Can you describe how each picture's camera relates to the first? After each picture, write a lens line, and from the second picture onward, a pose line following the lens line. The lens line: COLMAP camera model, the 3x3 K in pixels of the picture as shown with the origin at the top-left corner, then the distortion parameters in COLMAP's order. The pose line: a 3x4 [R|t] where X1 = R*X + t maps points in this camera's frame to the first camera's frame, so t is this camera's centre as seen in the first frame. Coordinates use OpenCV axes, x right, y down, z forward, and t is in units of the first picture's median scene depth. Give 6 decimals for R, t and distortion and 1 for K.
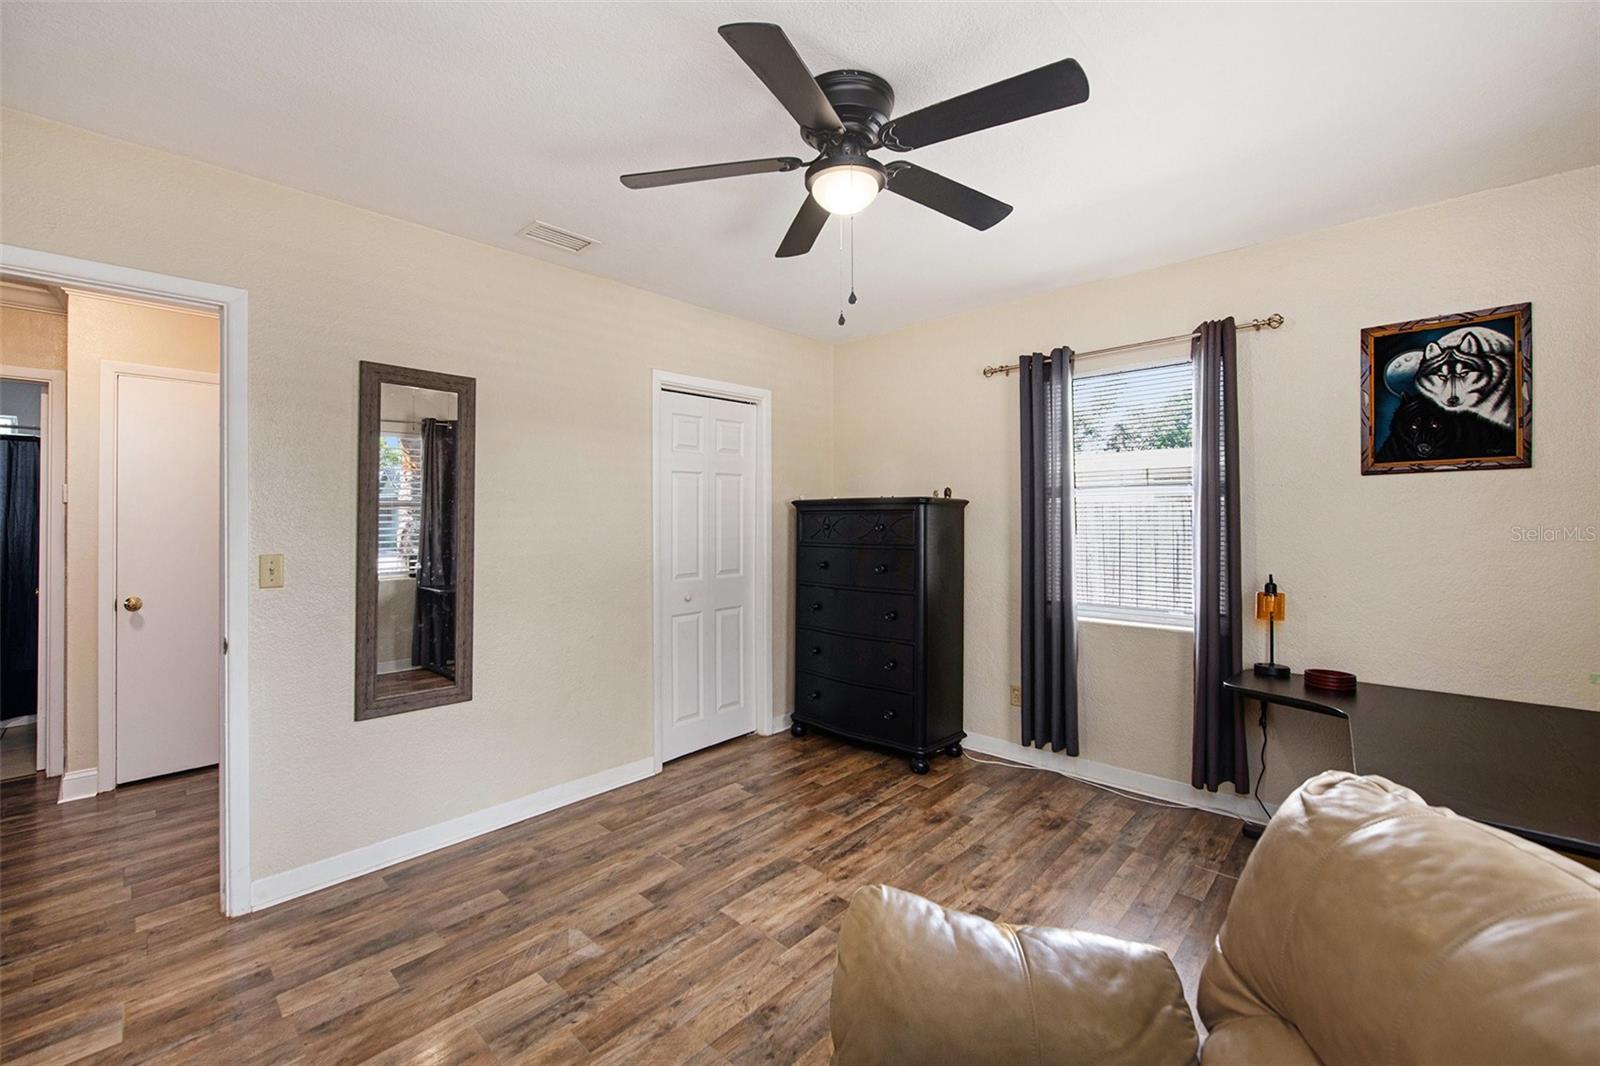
lens RADIAL K [[649.6, 0, 791.8], [0, 649.6, 523.0], [0, 0, 1]] dist [-0.005565, -0.004006]
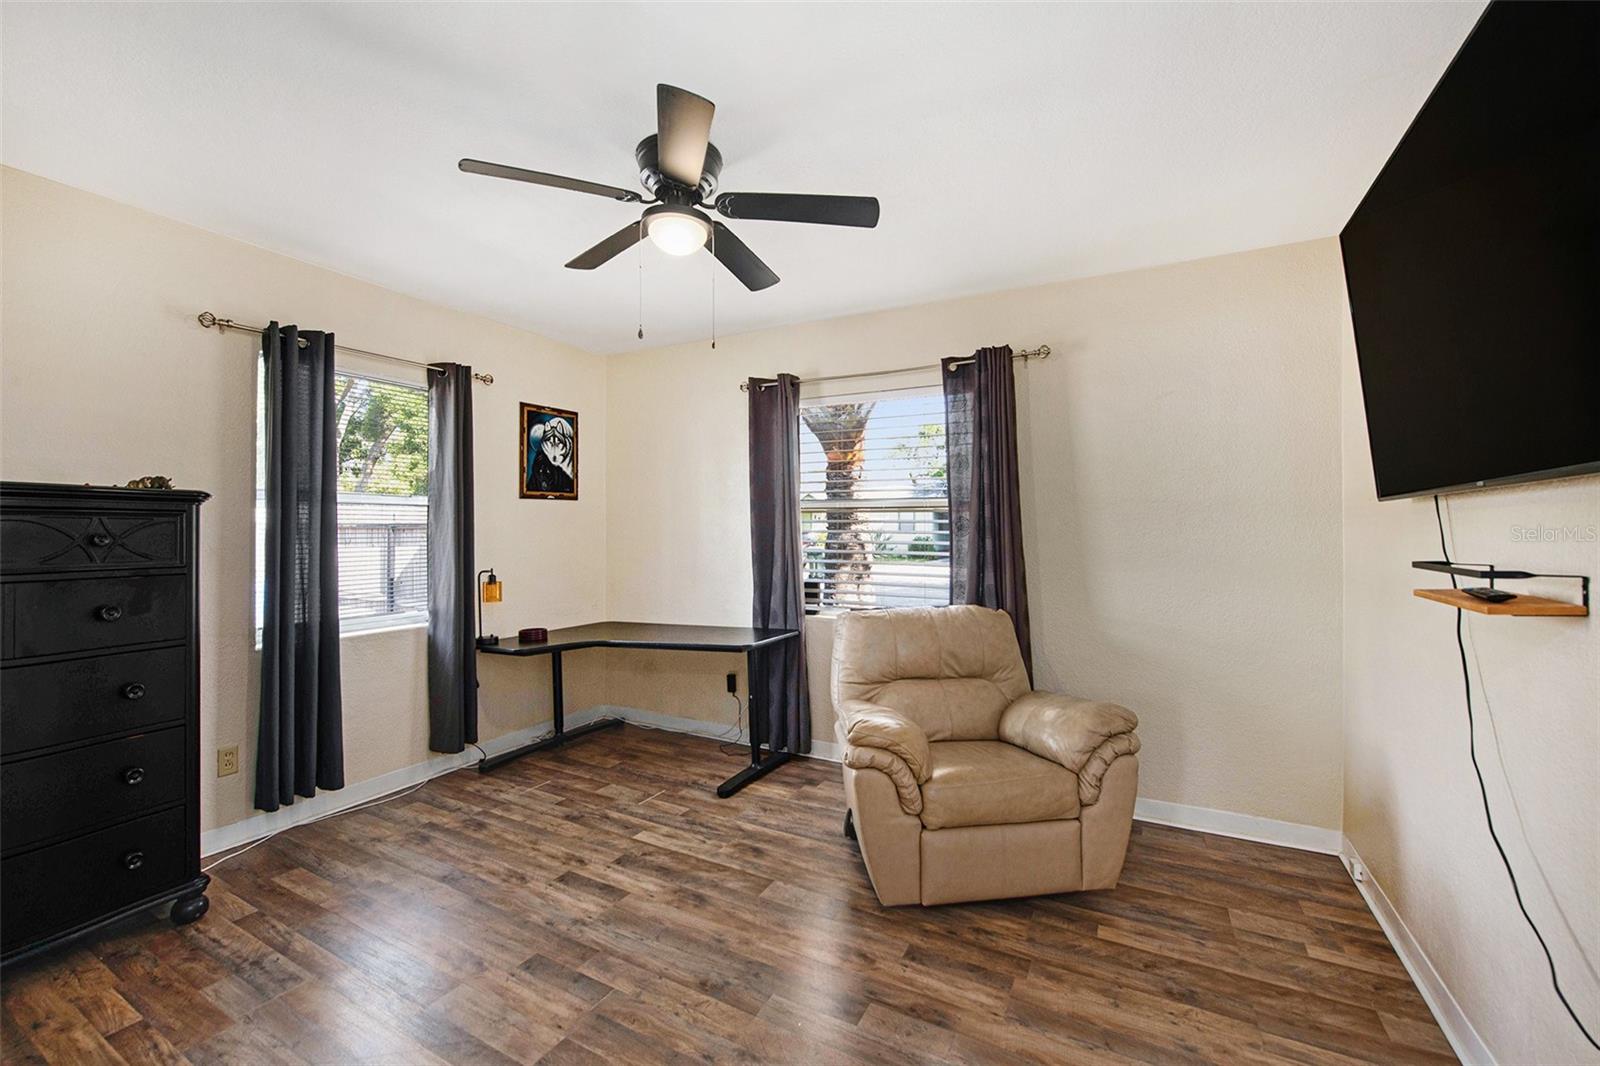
lens RADIAL K [[649.6, 0, 794.2], [0, 649.6, 532.3], [0, 0, 1]] dist [-0.005565, -0.004006]
pose [[-0.257306, 0.003862, 0.966322, -0.747185], [0.009103, 0.999957, -0.001573, 0.013885], [-0.966287, 0.008392, -0.257330, 0.771375]]
